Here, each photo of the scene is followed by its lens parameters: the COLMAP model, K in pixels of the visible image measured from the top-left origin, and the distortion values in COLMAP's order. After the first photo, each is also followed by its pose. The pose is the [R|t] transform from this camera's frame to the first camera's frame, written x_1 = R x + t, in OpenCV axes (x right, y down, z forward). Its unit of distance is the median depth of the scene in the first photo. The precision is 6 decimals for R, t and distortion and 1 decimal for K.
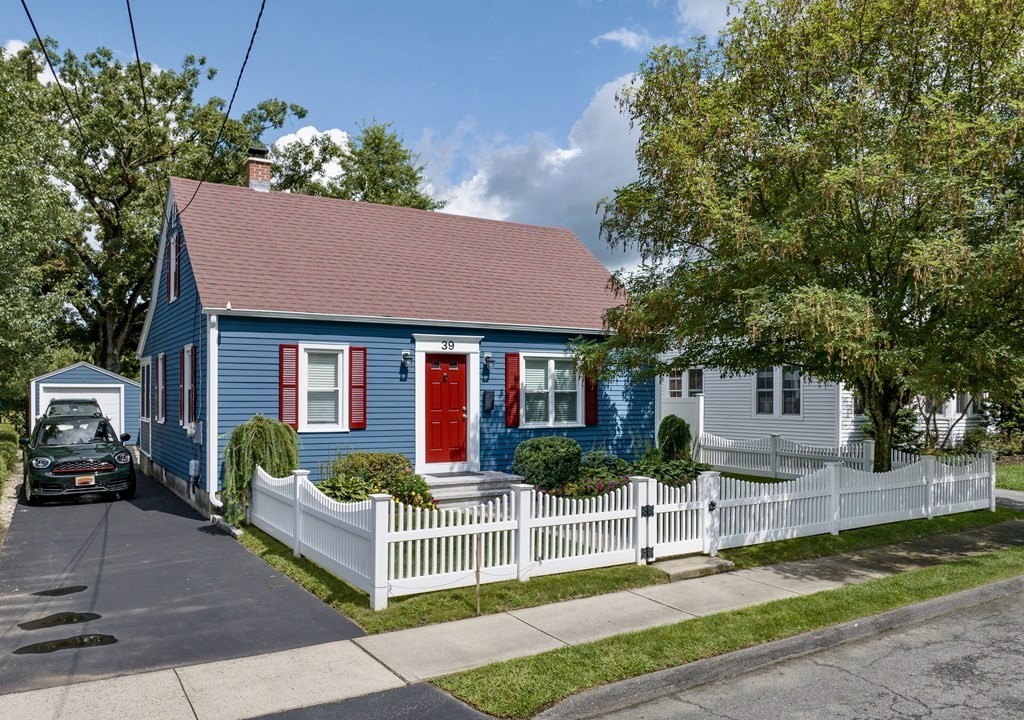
lens RADIAL K [[782.5, 0, 529.5], [0, 782.5, 394.8], [0, 0, 1]] dist [-0.002891, -0.061766]
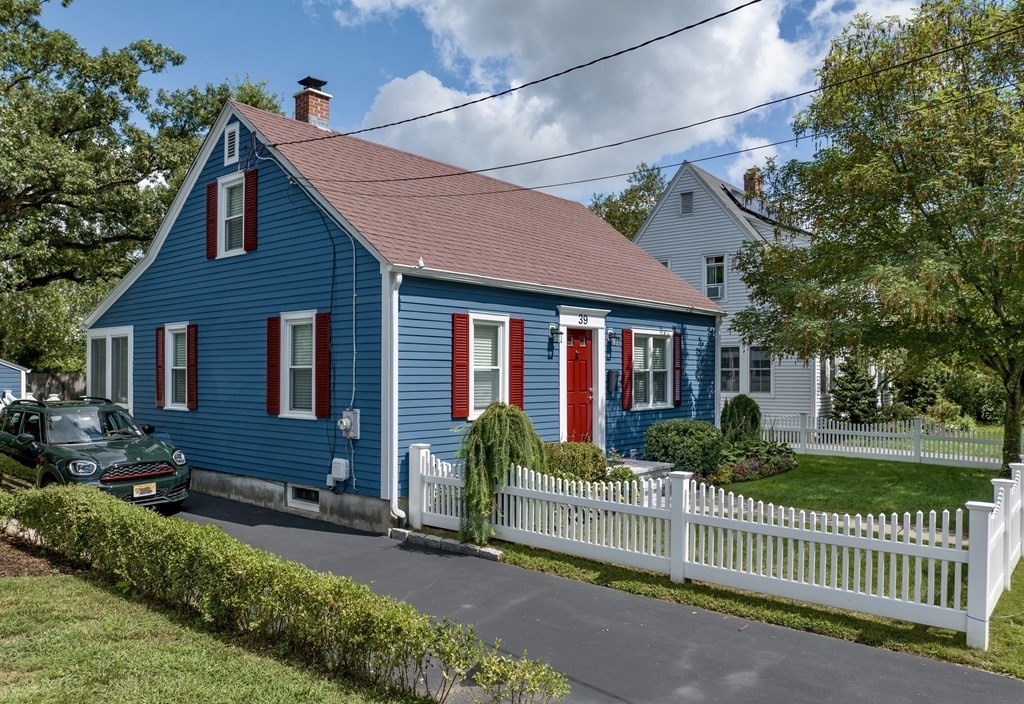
lens RADIAL K [[734.3, 0, 494.2], [0, 734.3, 375.0], [0, 0, 1]] dist [-0.031401, 0.002899]
pose [[0.957078, -0.001024, 0.289830, -0.479591], [0.000177, 0.999996, 0.002950, -0.002411], [-0.289832, -0.002772, 0.957074, 0.243987]]
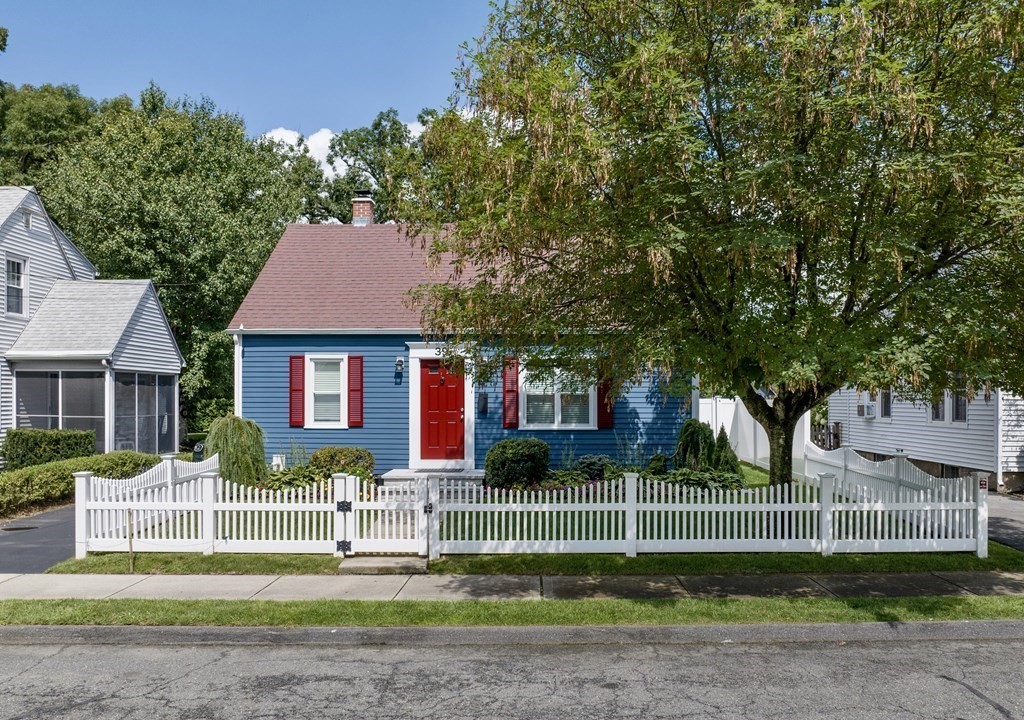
lens RADIAL K [[782.5, 0, 529.5], [0, 782.5, 394.8], [0, 0, 1]] dist [-0.002891, -0.061766]
pose [[0.845504, -0.002740, -0.533963, 0.622386], [0.000739, 0.999992, -0.003961, 0.001404], [0.533969, 0.002954, 0.845499, 0.161008]]
